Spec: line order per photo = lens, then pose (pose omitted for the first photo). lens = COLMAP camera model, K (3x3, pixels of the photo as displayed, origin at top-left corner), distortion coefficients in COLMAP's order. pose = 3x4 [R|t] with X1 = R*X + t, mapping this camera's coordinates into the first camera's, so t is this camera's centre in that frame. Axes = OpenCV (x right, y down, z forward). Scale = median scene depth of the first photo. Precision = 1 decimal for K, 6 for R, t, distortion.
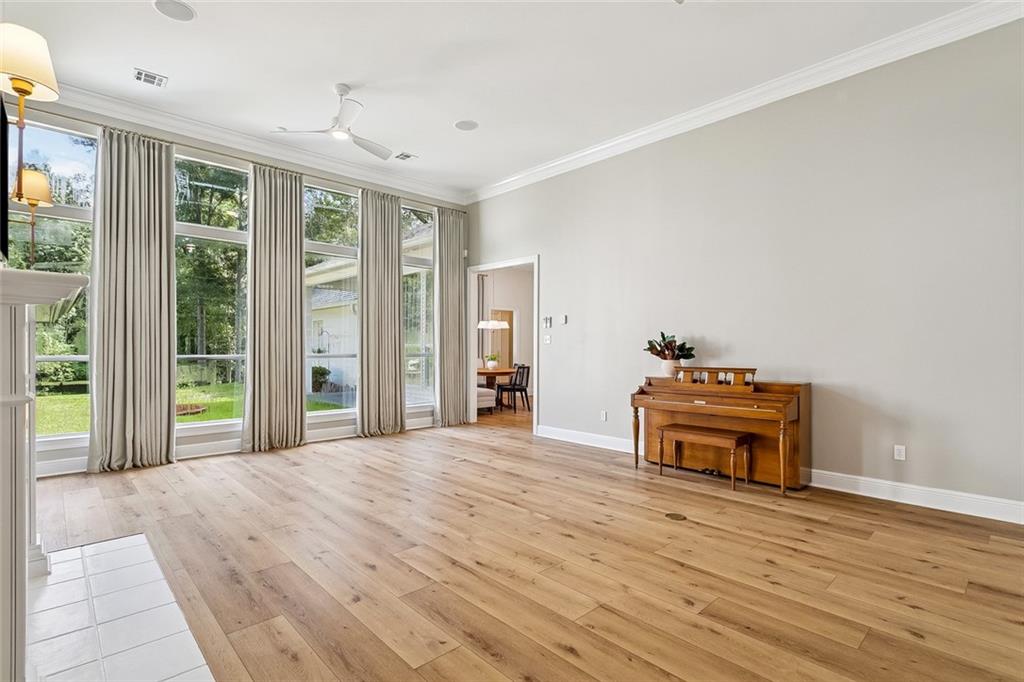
lens RADIAL K [[491.8, 0, 502.0], [0, 491.8, 343.6], [0, 0, 1]] dist [0.000603, 0.004322]
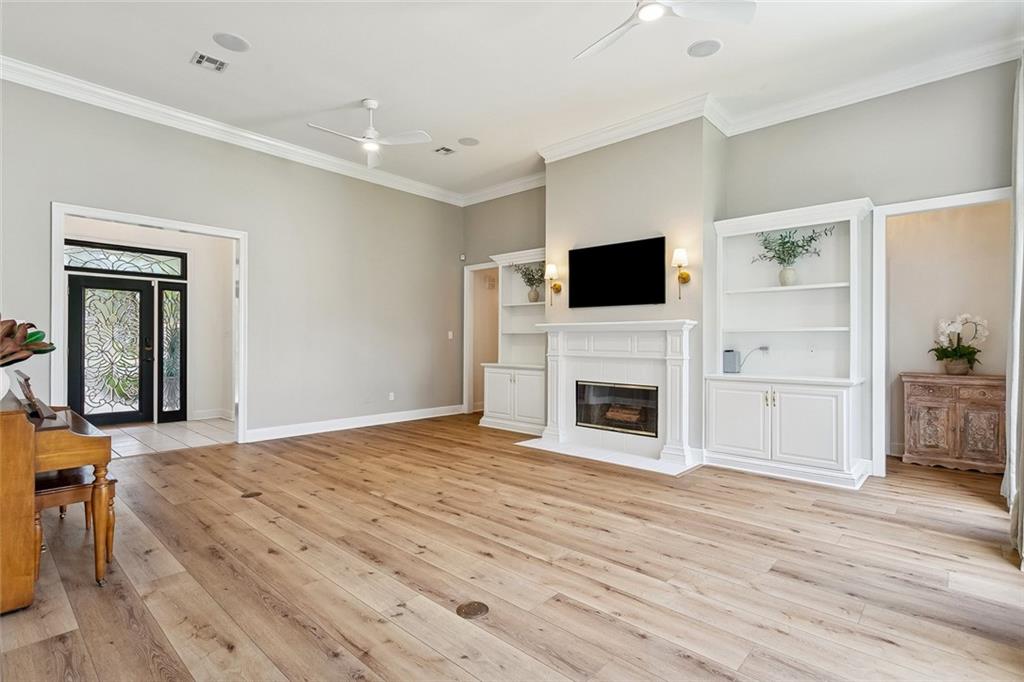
lens RADIAL K [[491.8, 0, 511.1], [0, 491.8, 342.6], [0, 0, 1]] dist [0.000603, 0.004322]
pose [[-0.995789, -0.008172, -0.091313, -0.113932], [-0.007944, 0.999964, -0.002864, 0.011093], [0.091333, -0.002126, -0.995818, 2.055376]]
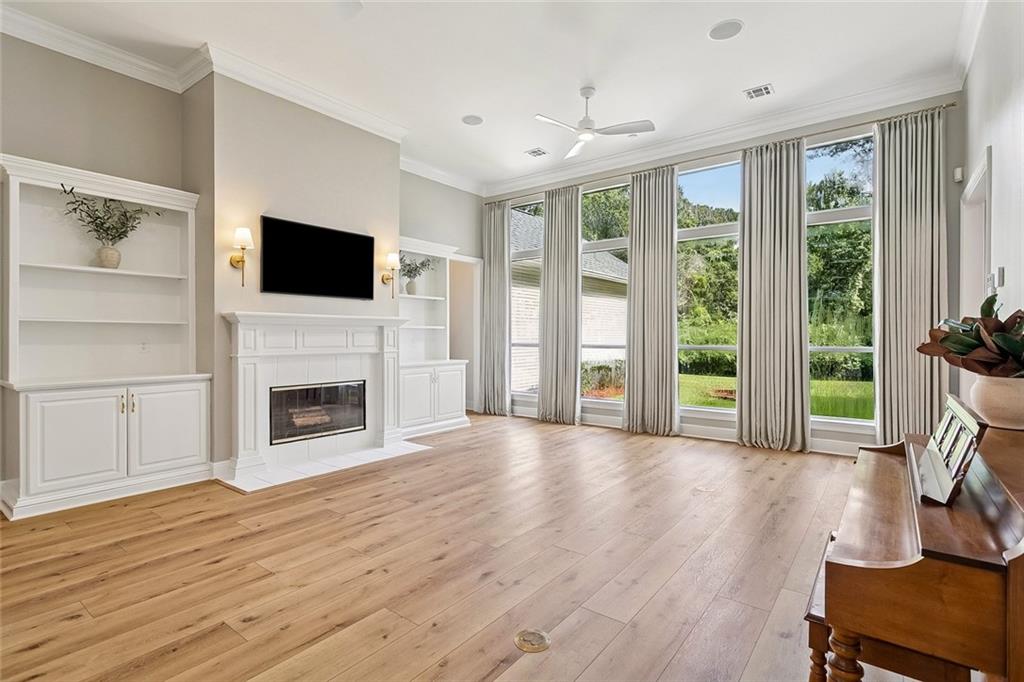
lens RADIAL K [[491.8, 0, 508.4], [0, 491.8, 336.7], [0, 0, 1]] dist [0.000603, 0.004322]
pose [[0.165841, -0.002668, -0.986149, 0.865262], [0.005604, 0.999983, -0.001763, 0.006321], [0.986137, -0.005234, 0.165853, 0.844850]]
